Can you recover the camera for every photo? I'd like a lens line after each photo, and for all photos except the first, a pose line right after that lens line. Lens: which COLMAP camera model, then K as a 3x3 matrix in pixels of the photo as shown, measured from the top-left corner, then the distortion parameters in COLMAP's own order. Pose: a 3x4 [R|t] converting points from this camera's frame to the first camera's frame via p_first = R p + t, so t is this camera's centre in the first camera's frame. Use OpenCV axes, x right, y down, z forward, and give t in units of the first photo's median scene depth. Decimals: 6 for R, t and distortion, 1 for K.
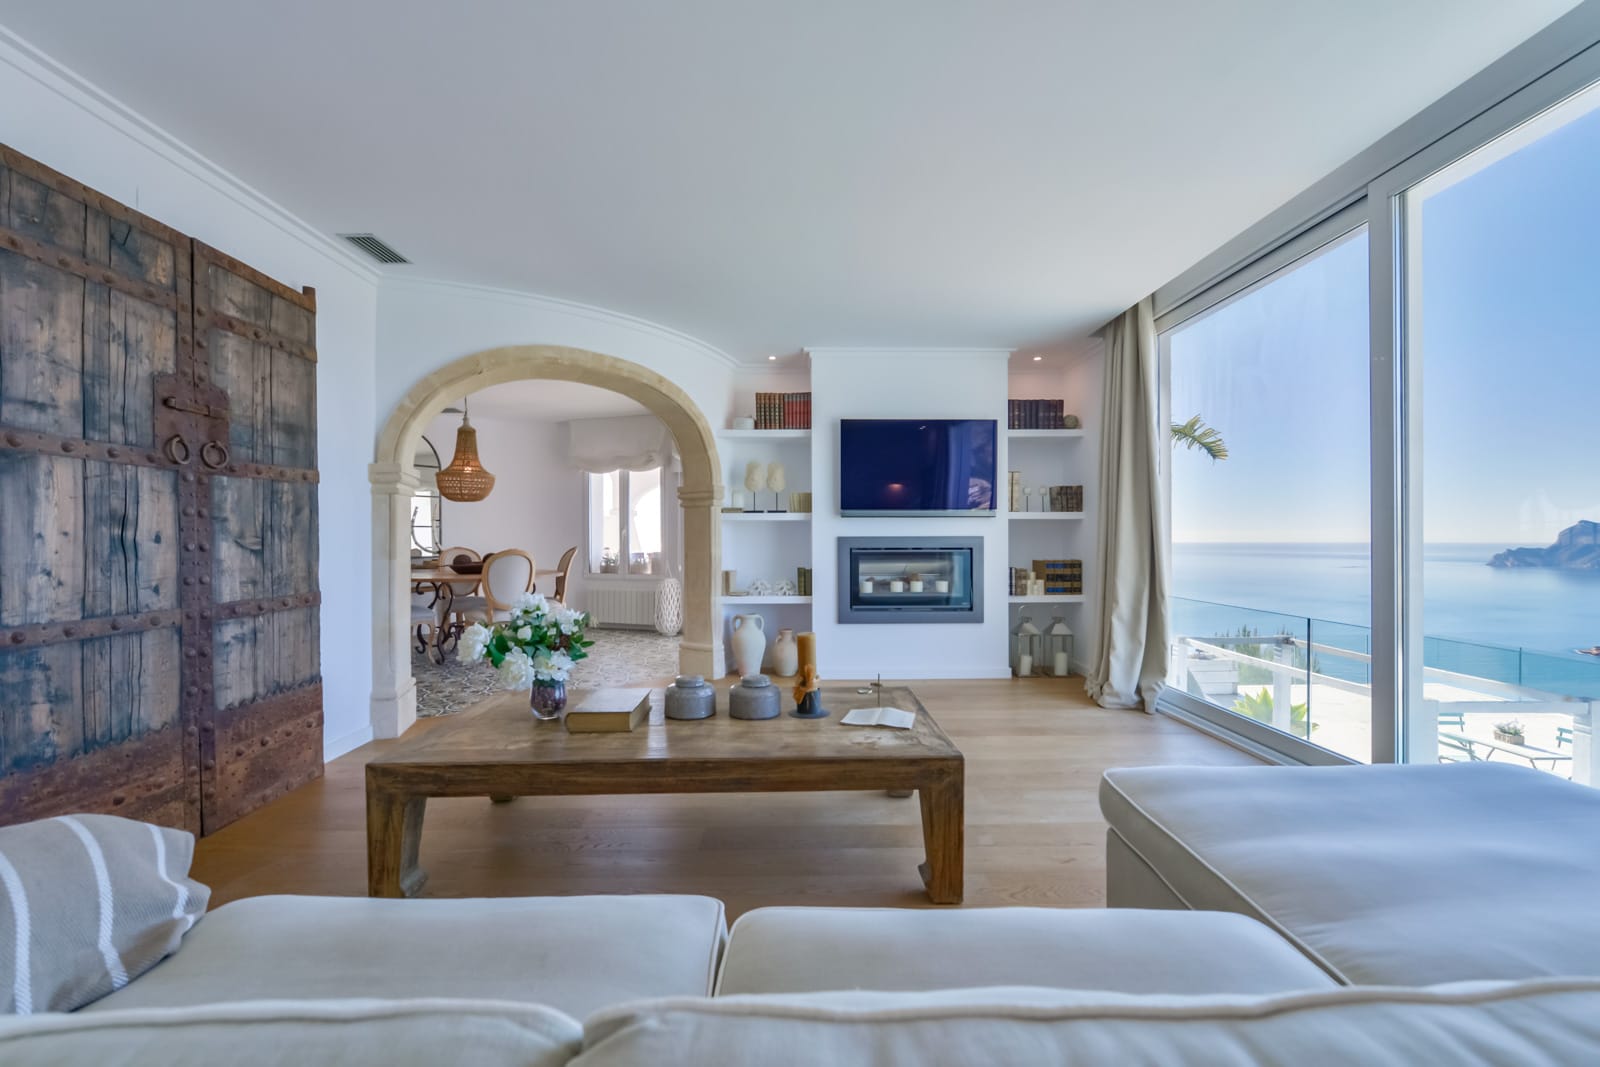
lens RADIAL K [[643.1, 0, 806.4], [0, 643.1, 537.7], [0, 0, 1]] dist [-0.001880, -0.000859]
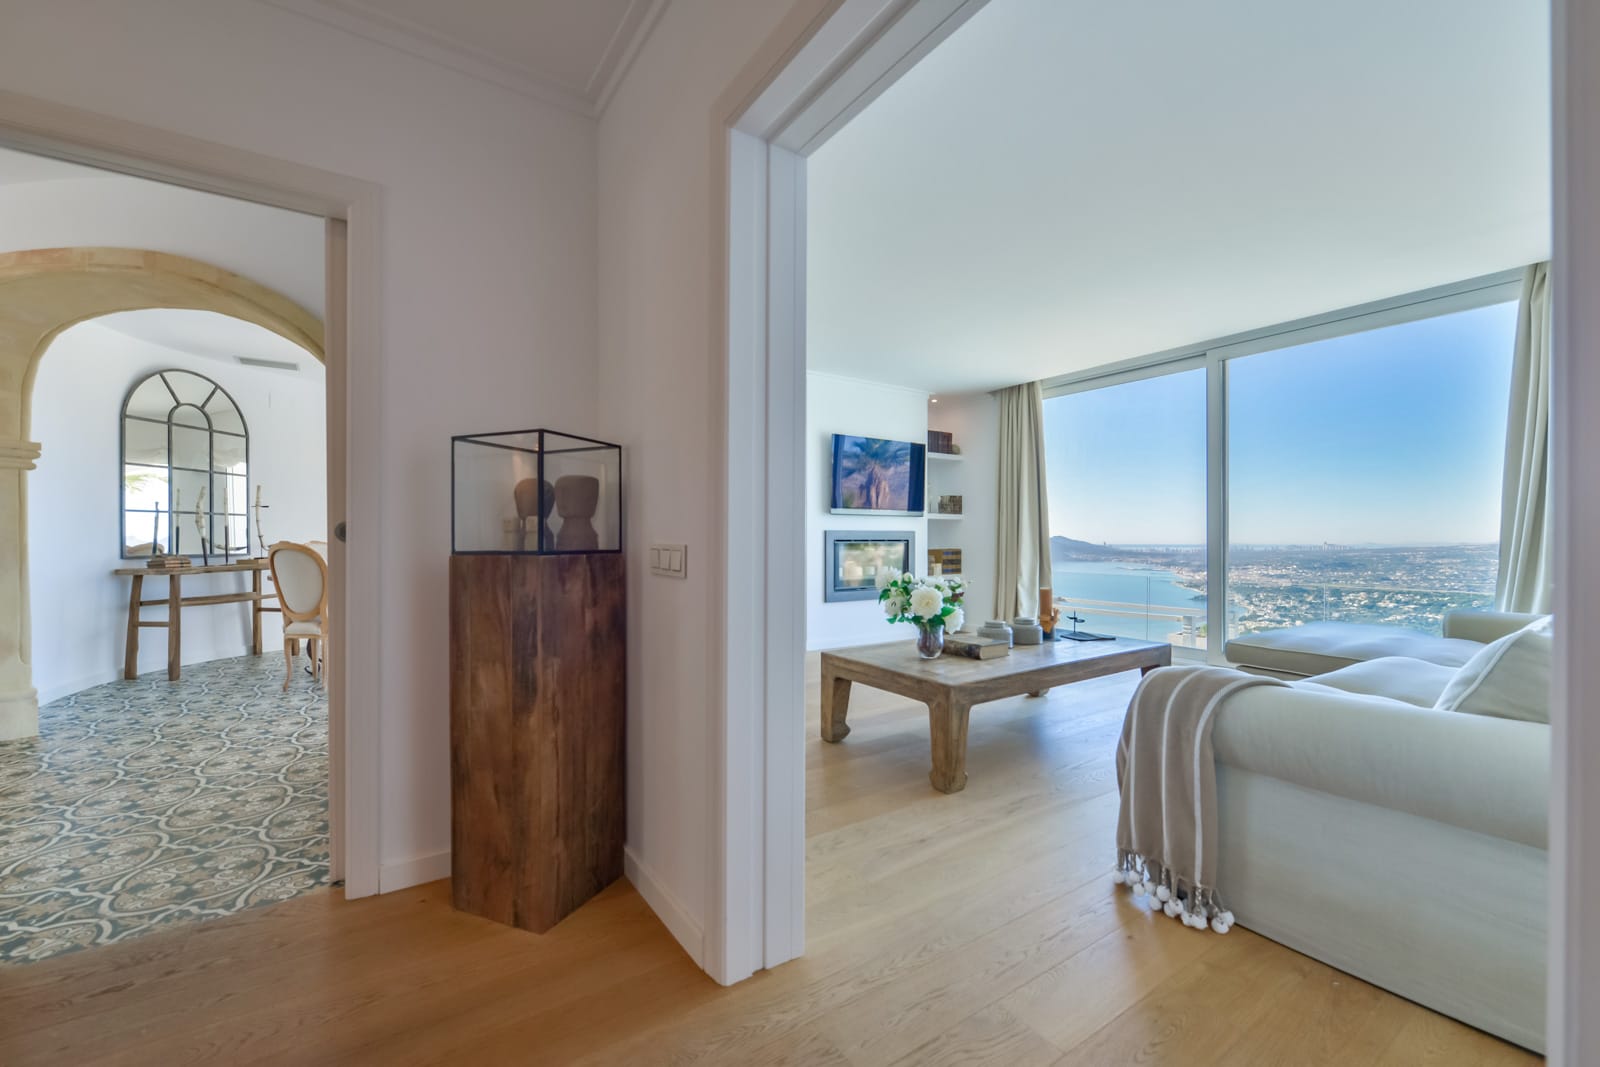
lens RADIAL K [[643.1, 0, 804.2], [0, 643.1, 538.9], [0, 0, 1]] dist [-0.001880, -0.000859]
pose [[0.841738, 0.002986, 0.539878, -0.625475], [-0.002622, 0.999996, -0.001444, 0.015908], [-0.539880, -0.000200, 0.841742, 0.004766]]
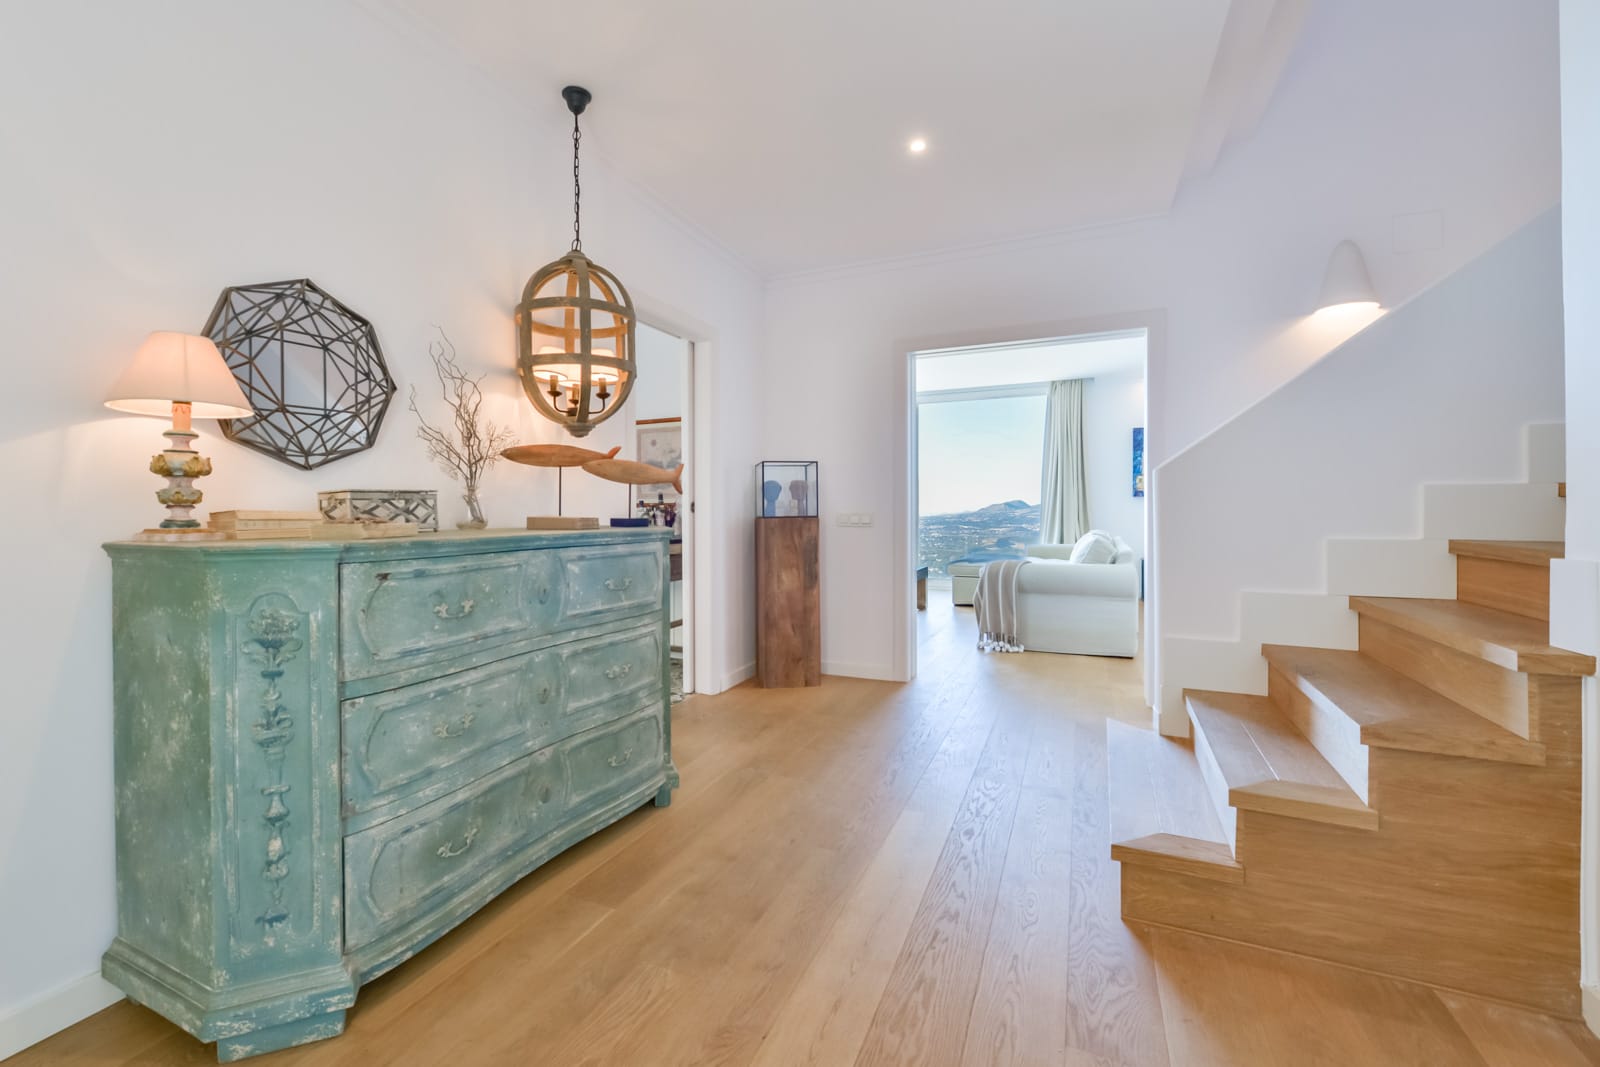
lens RADIAL K [[643.1, 0, 752.3], [0, 643.1, 516.8], [0, 0, 1]] dist [-0.001880, -0.000859]
pose [[0.473791, -0.007312, 0.880607, -1.229372], [0.003974, 0.999973, 0.006164, 0.018230], [-0.880628, 0.000579, 0.473808, 0.068878]]
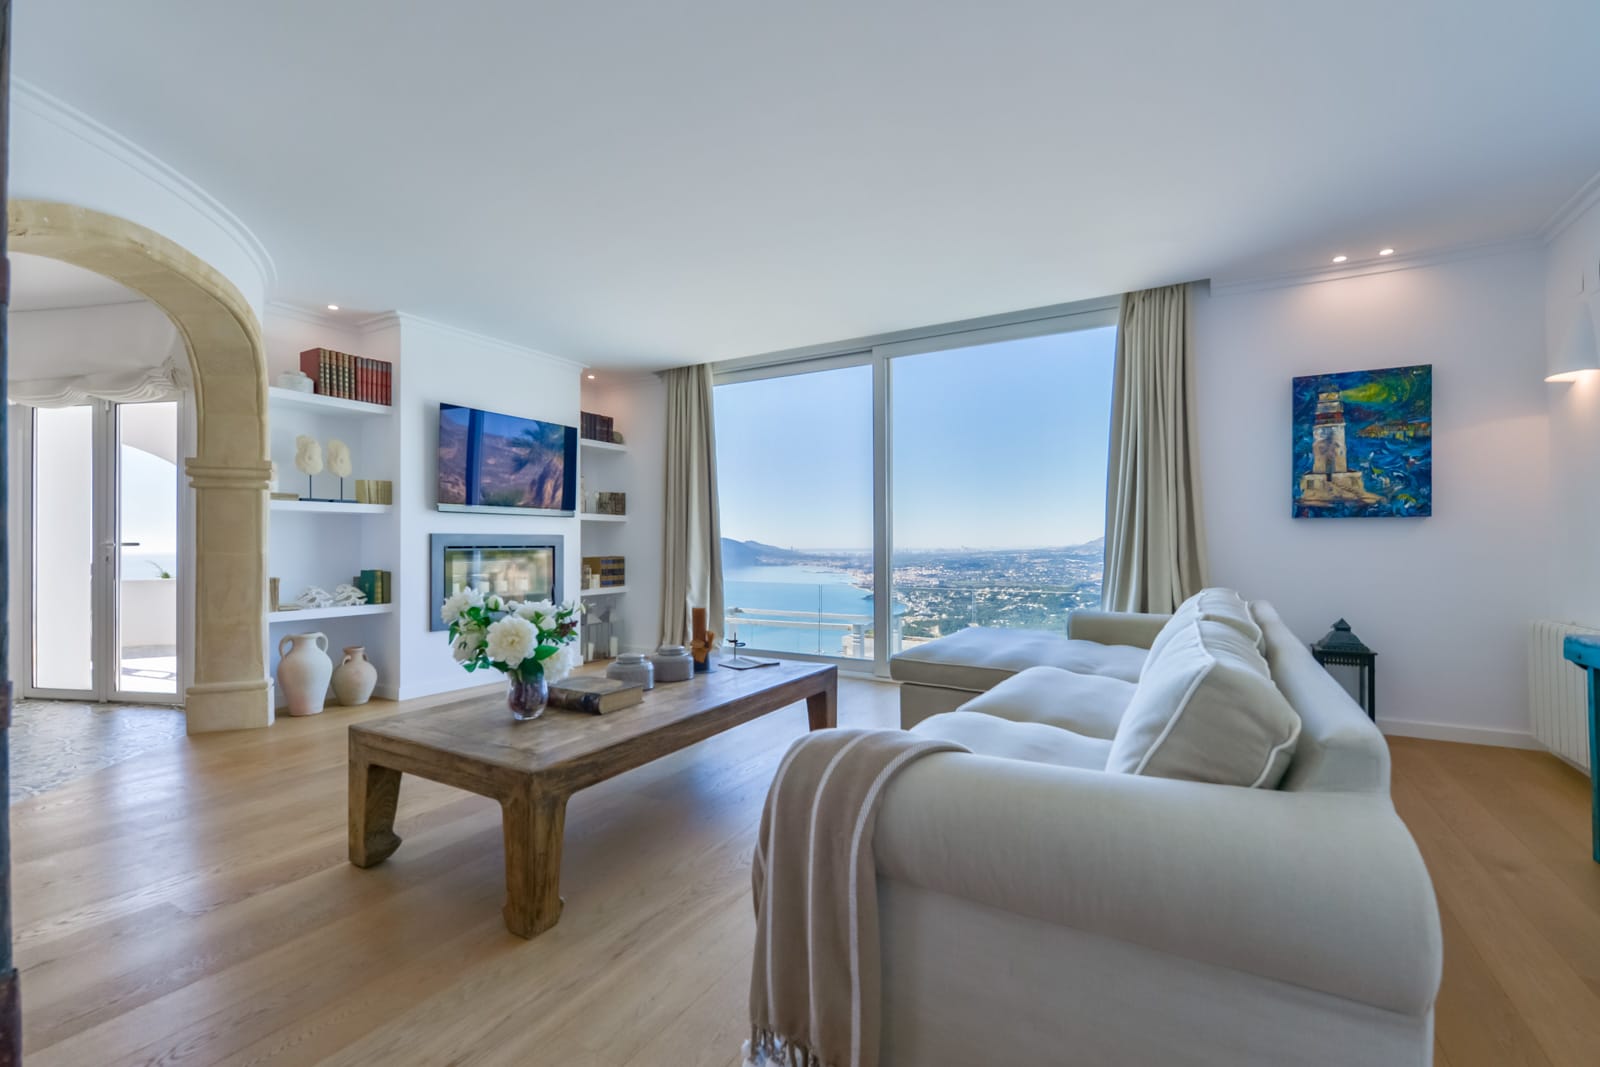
lens RADIAL K [[686.1, 0, 802.9], [0, 686.1, 540.2], [0, 0, 1]] dist [-0.002463, -0.000010]
pose [[0.519945, 0.005682, 0.854181, -0.482637], [0.000832, 0.999974, -0.007158, 0.014574], [-0.854199, 0.004432, 0.519927, 0.067989]]
